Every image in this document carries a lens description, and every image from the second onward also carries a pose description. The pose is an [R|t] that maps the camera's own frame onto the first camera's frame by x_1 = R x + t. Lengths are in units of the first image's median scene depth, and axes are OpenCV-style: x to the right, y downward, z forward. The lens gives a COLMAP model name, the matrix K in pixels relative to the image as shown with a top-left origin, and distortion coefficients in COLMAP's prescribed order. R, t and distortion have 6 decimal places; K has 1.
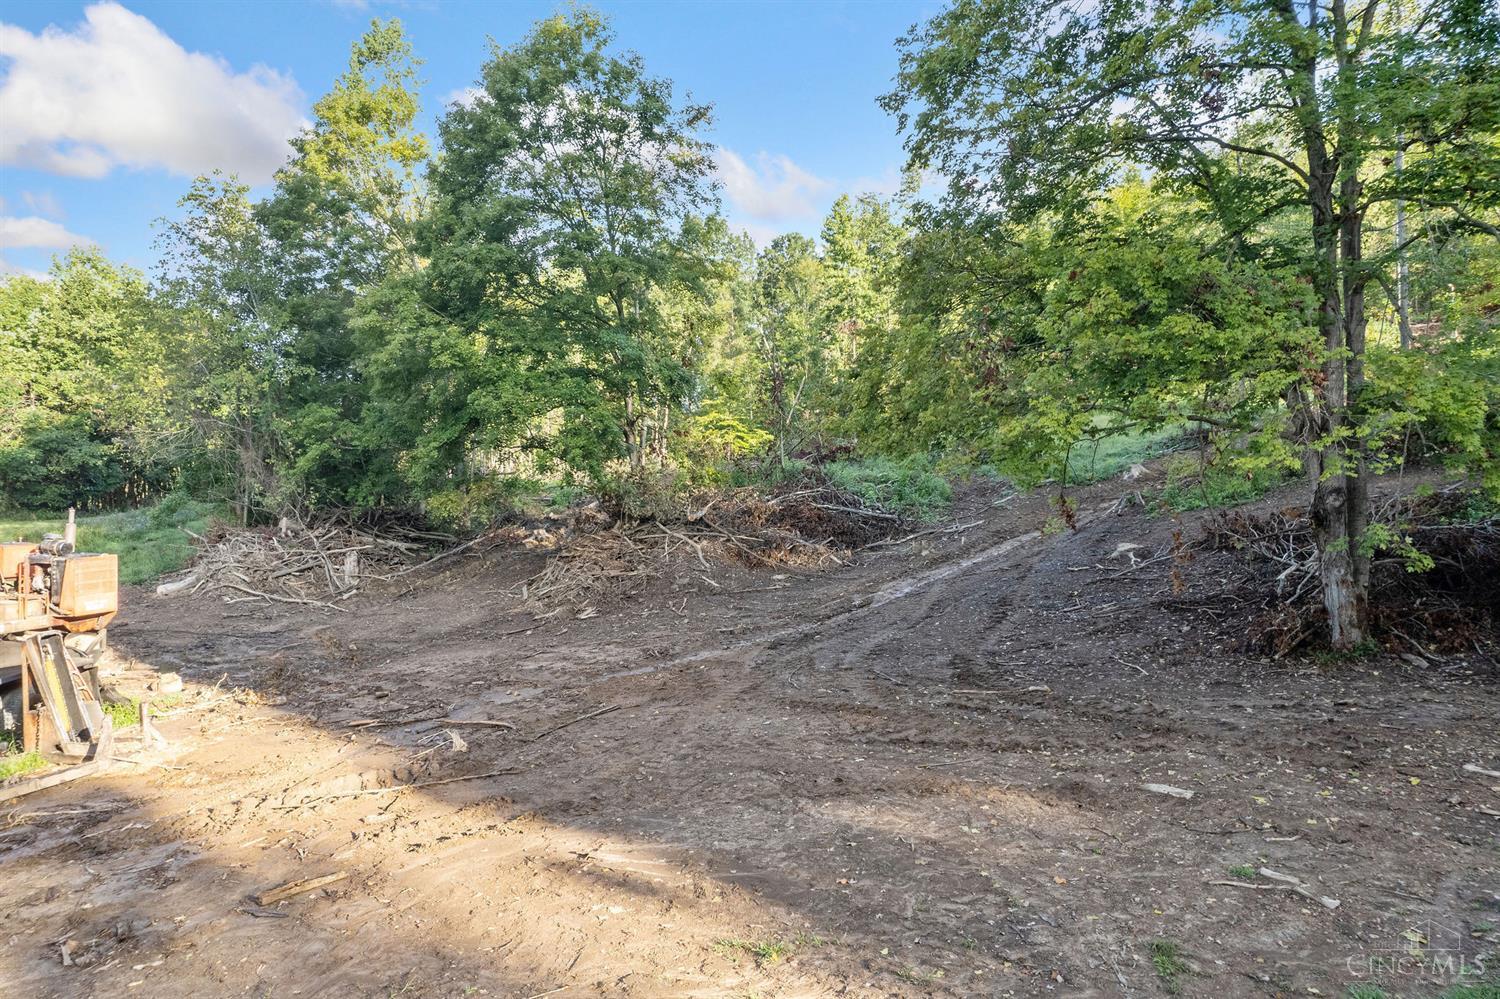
lens RADIAL K [[962.3, 0, 753.7], [0, 962.3, 491.8], [0, 0, 1]] dist [-0.048293, 0.048832]
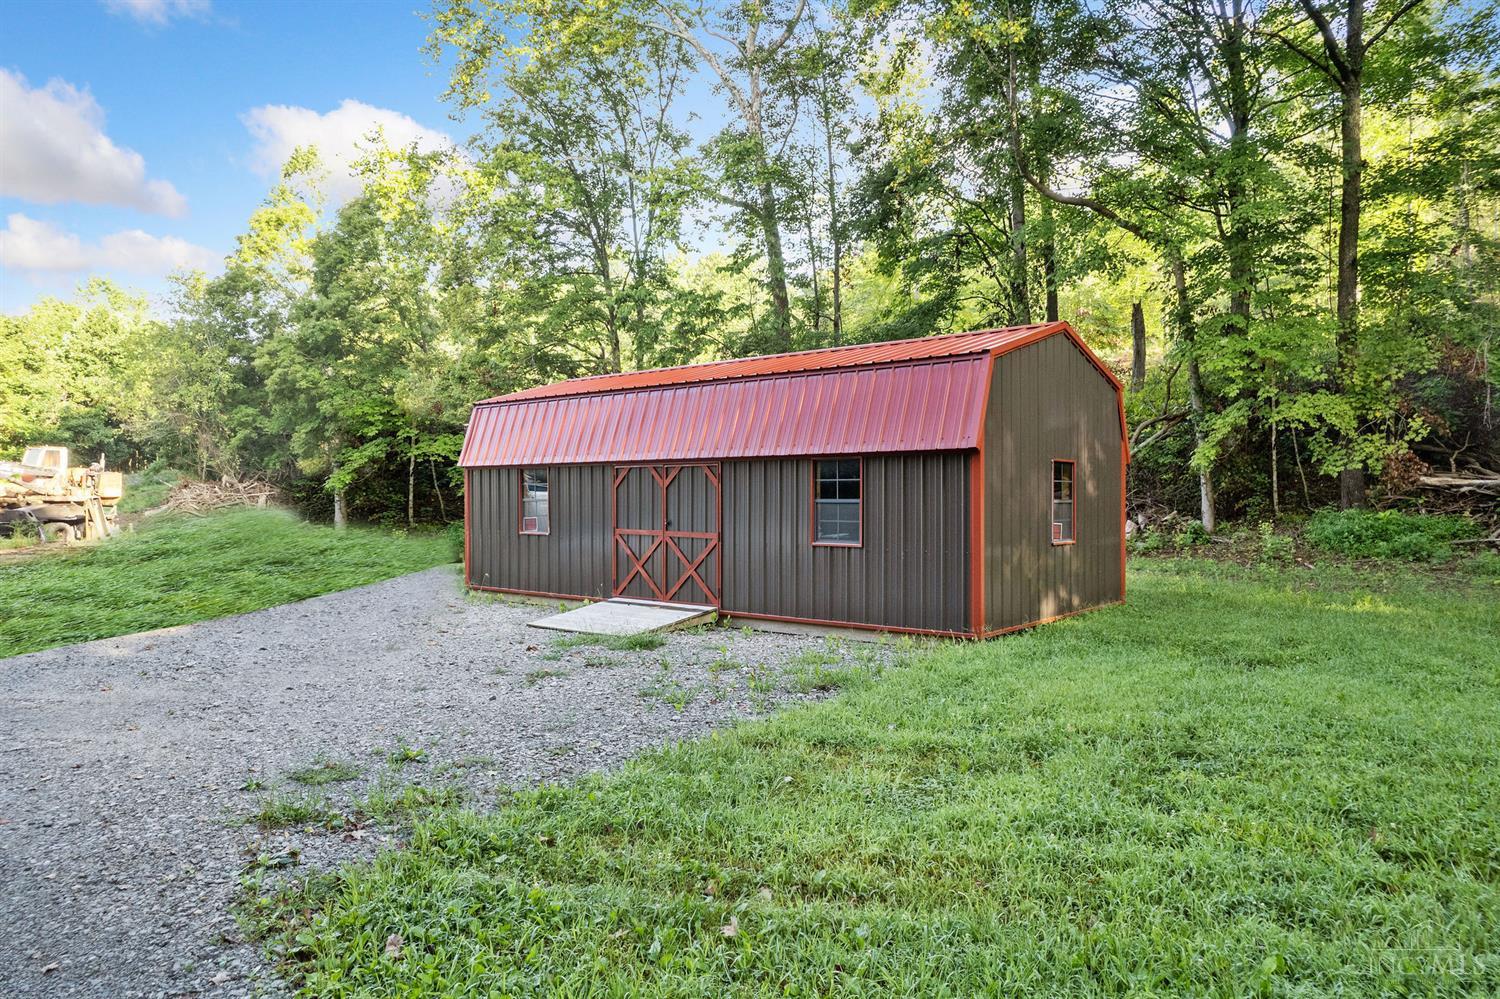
lens RADIAL K [[962.3, 0, 749.1], [0, 962.3, 502.8], [0, 0, 1]] dist [-0.048293, 0.048832]
pose [[0.999745, 0.021349, -0.007382, 0.398673], [-0.021277, 0.999727, 0.009659, 0.037976], [0.007587, -0.009500, 0.999926, -0.594392]]
